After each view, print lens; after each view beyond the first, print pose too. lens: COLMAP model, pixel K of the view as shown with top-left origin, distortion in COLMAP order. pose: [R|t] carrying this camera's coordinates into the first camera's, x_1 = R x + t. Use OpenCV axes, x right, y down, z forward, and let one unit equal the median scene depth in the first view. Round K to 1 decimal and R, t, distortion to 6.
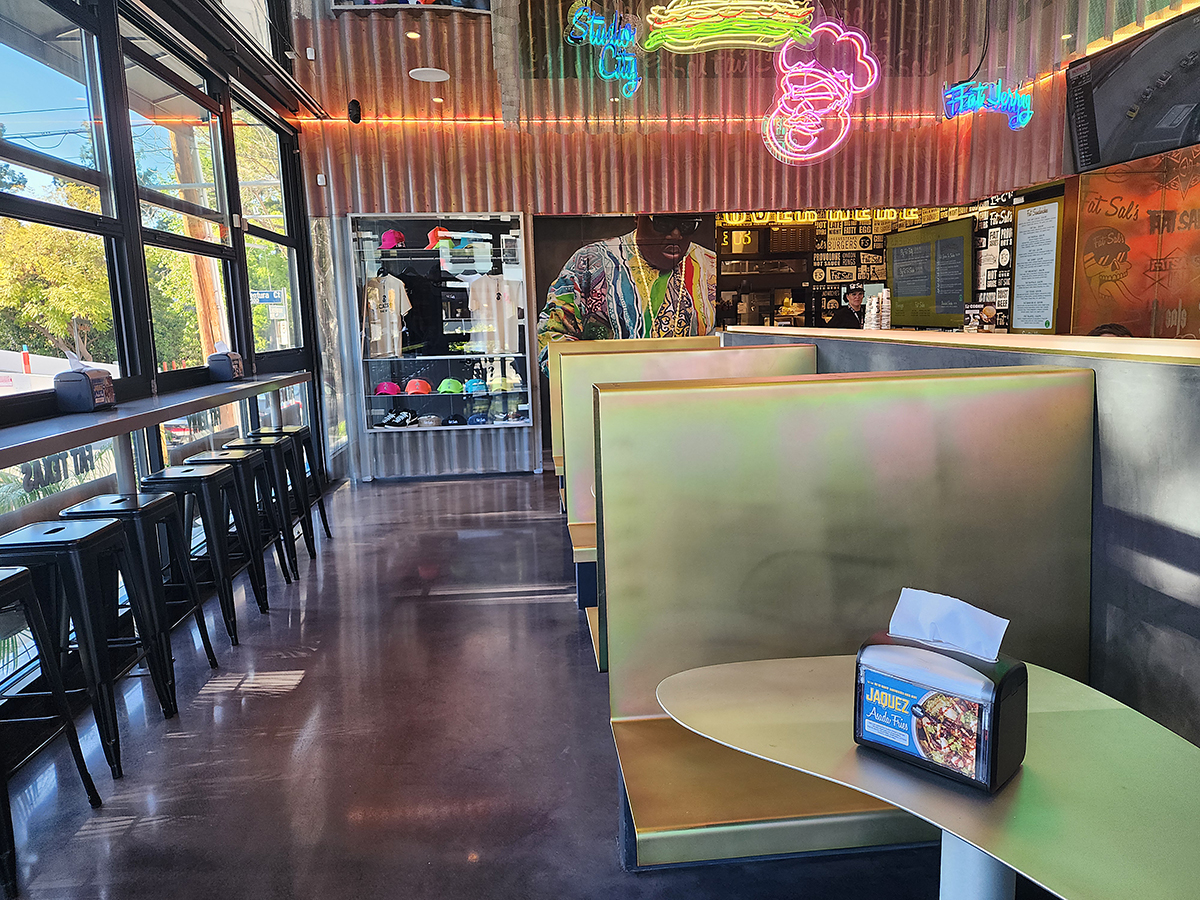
lens RADIAL K [[803.3, 0, 610.0], [0, 803.3, 436.5], [0, 0, 1]] dist [0.082601, -0.107340]
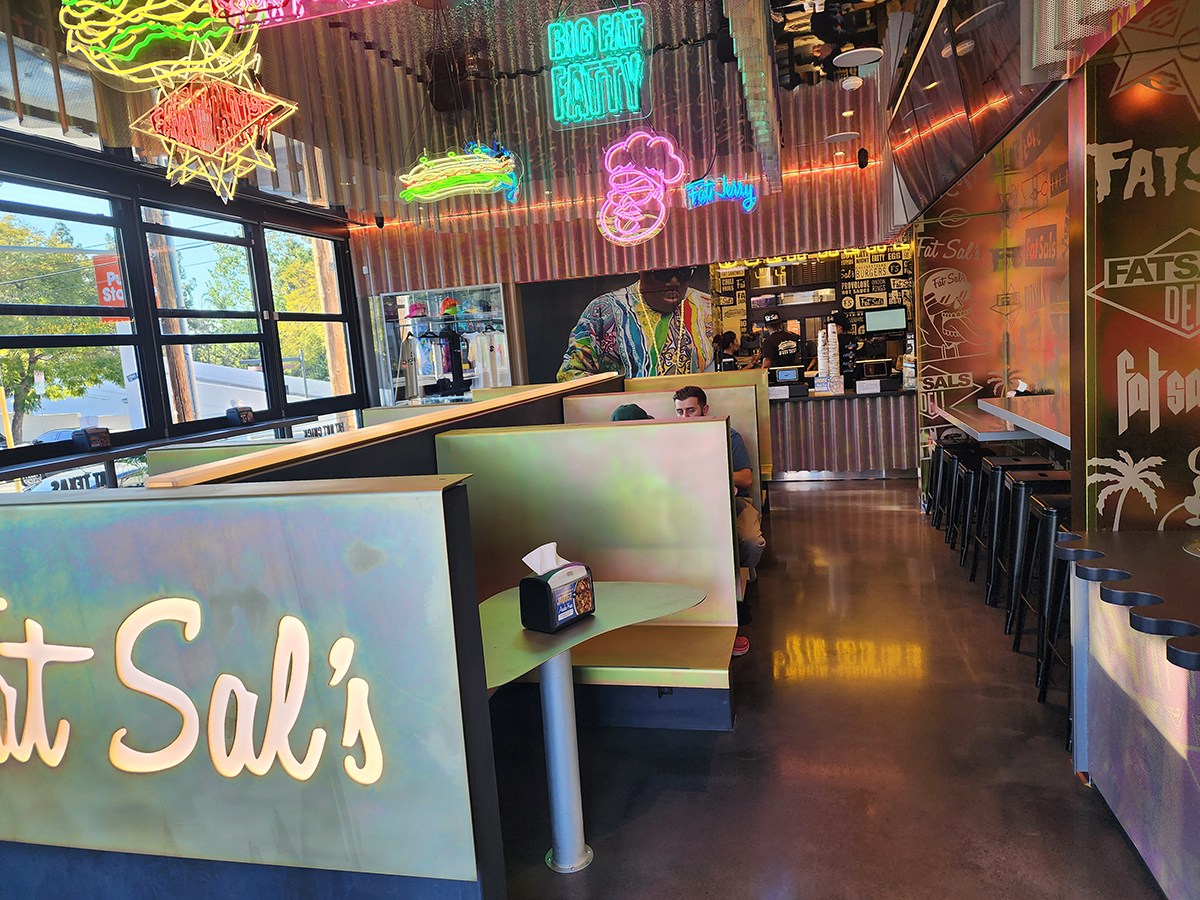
lens RADIAL K [[803.3, 0, 610.0], [0, 803.3, 436.5], [0, 0, 1]] dist [0.082601, -0.107340]
pose [[0.941225, -0.005564, -0.337733, 0.433725], [0.000948, 0.999904, -0.013832, -0.016493], [0.337778, 0.012699, 0.941140, -0.119533]]
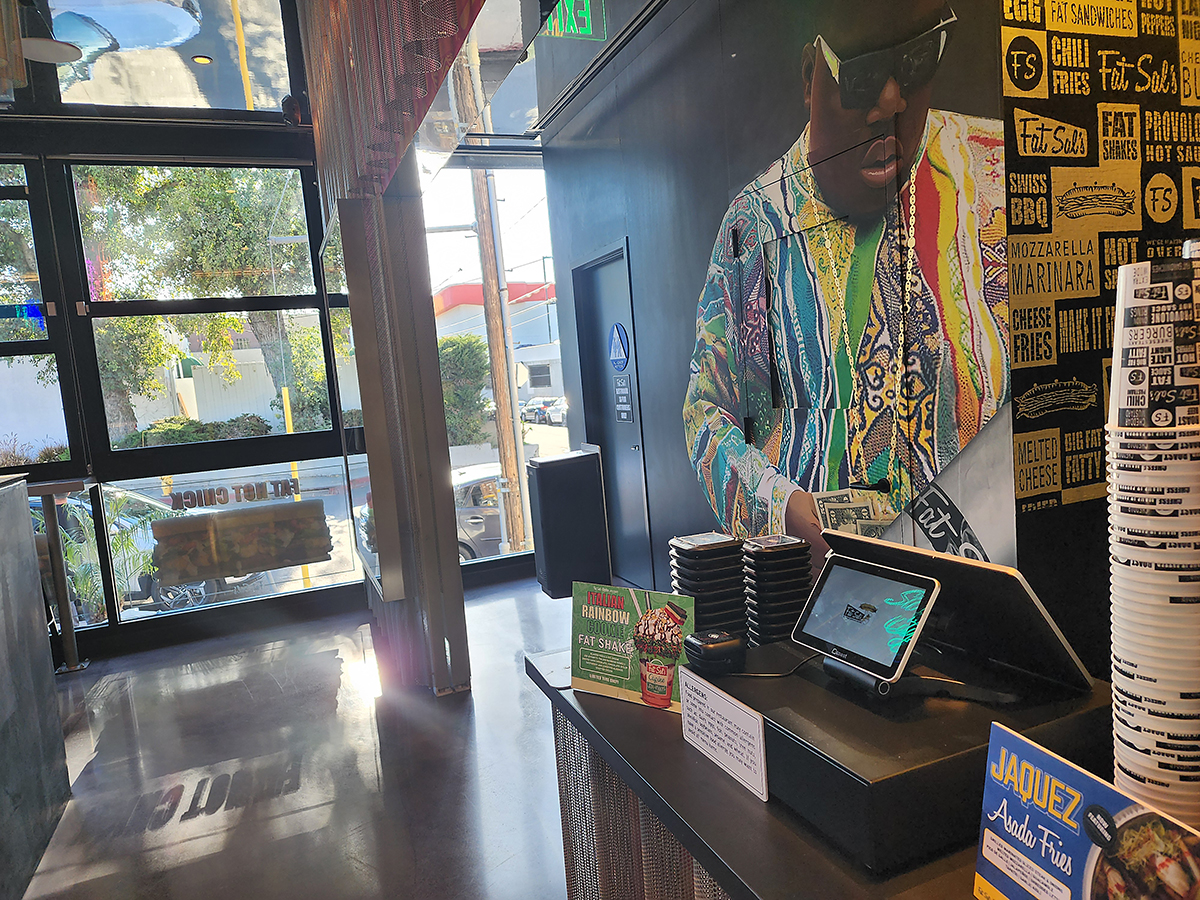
lens RADIAL K [[804.4, 0, 608.5], [0, 804.4, 448.8], [0, 0, 1]] dist [0.079152, -0.097368]
pose [[0.281926, 0.093943, -0.954826, 0.411832], [-0.064394, 0.994803, 0.078863, -0.154172], [0.957273, 0.039251, 0.286510, 0.925553]]
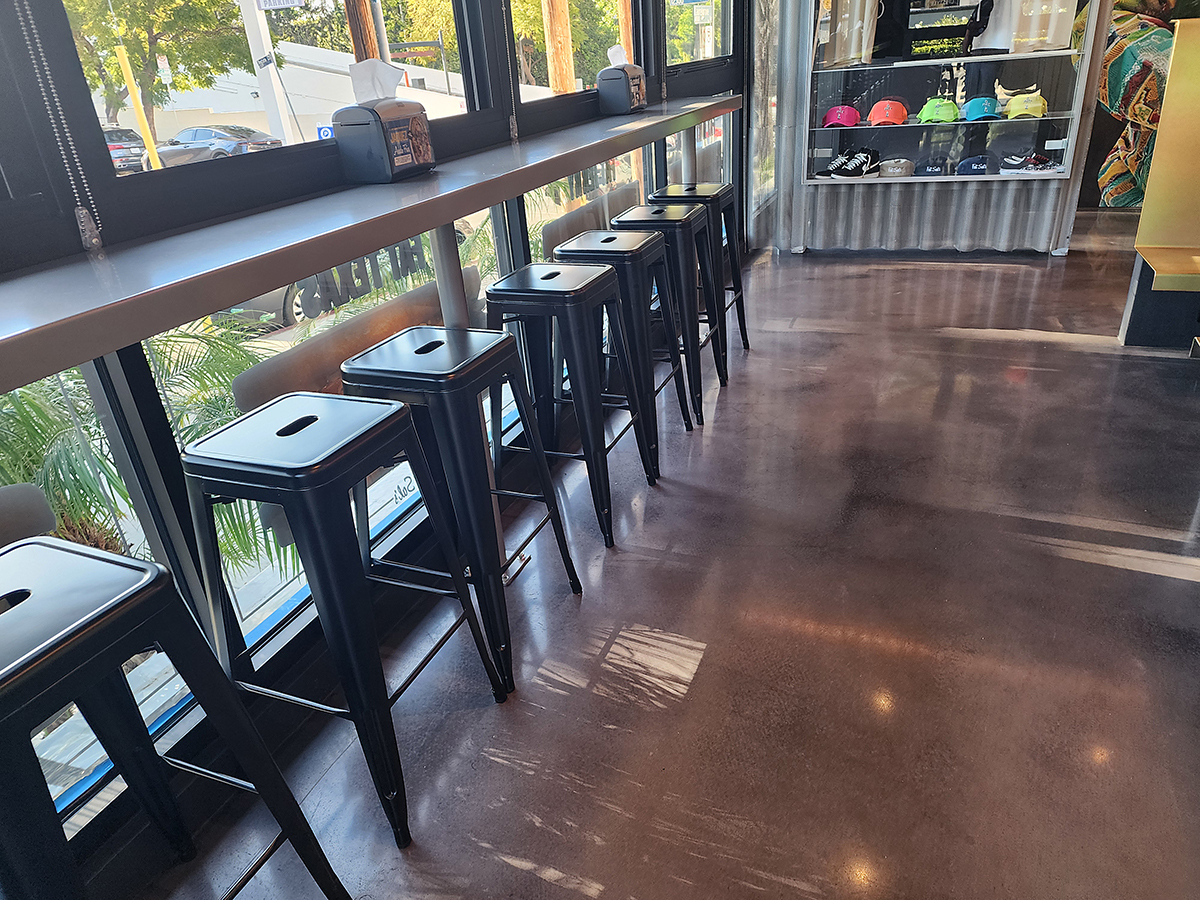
lens RADIAL K [[799.0, 0, 600.0], [0, 799.0, 450.0], [0, 0, 1]] dist [0.075056, -0.066035]
pose [[0.877992, 0.179074, -0.443918, -0.091900], [-0.020129, 0.940379, 0.339532, -0.021012], [0.478252, -0.289170, 0.829250, 0.230273]]
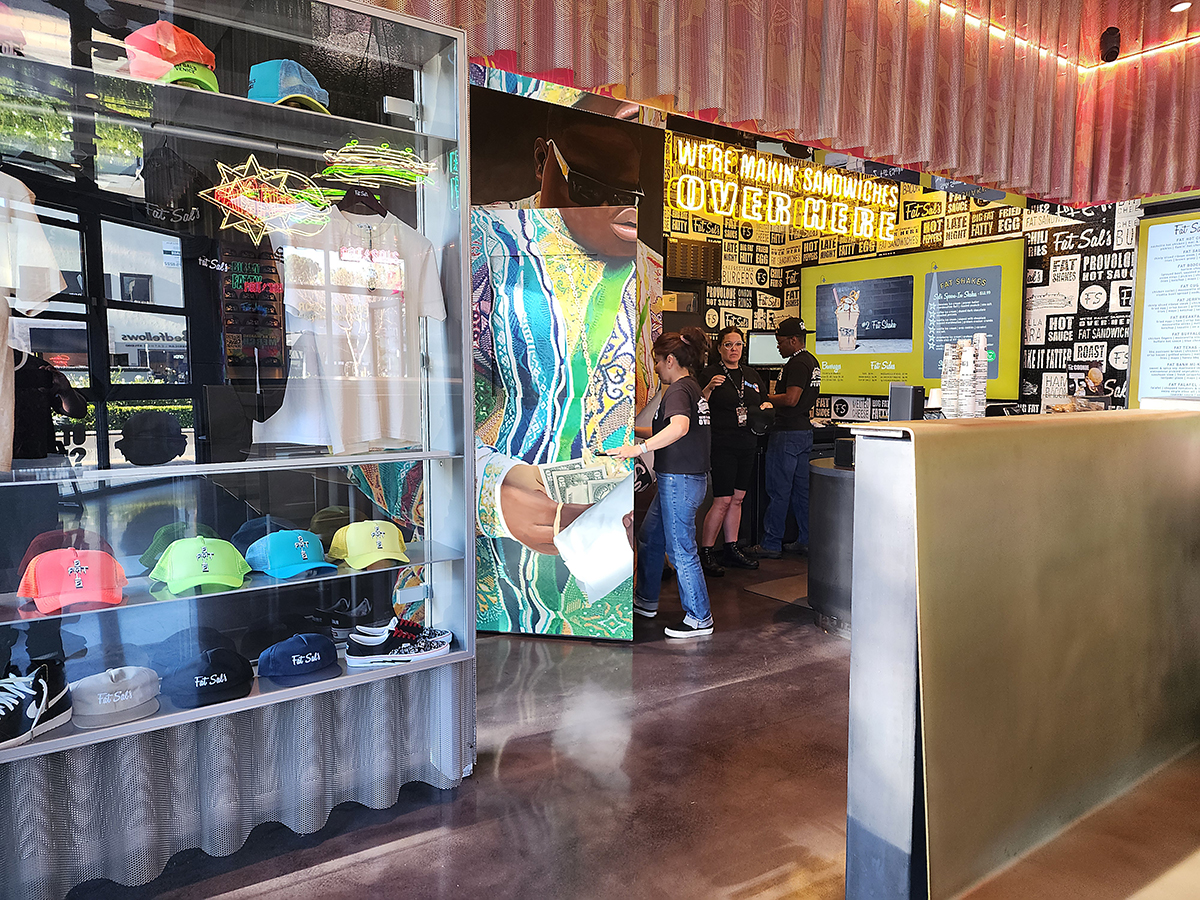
lens RADIAL K [[791.7, 0, 580.6], [0, 791.7, 453.2], [0, 0, 1]] dist [0.000418, -0.058071]
pose [[0.870961, -0.016931, 0.491060, -0.210538], [0.051412, 0.997060, -0.056809, -0.078521], [-0.488655, 0.074725, 0.869271, 0.672985]]
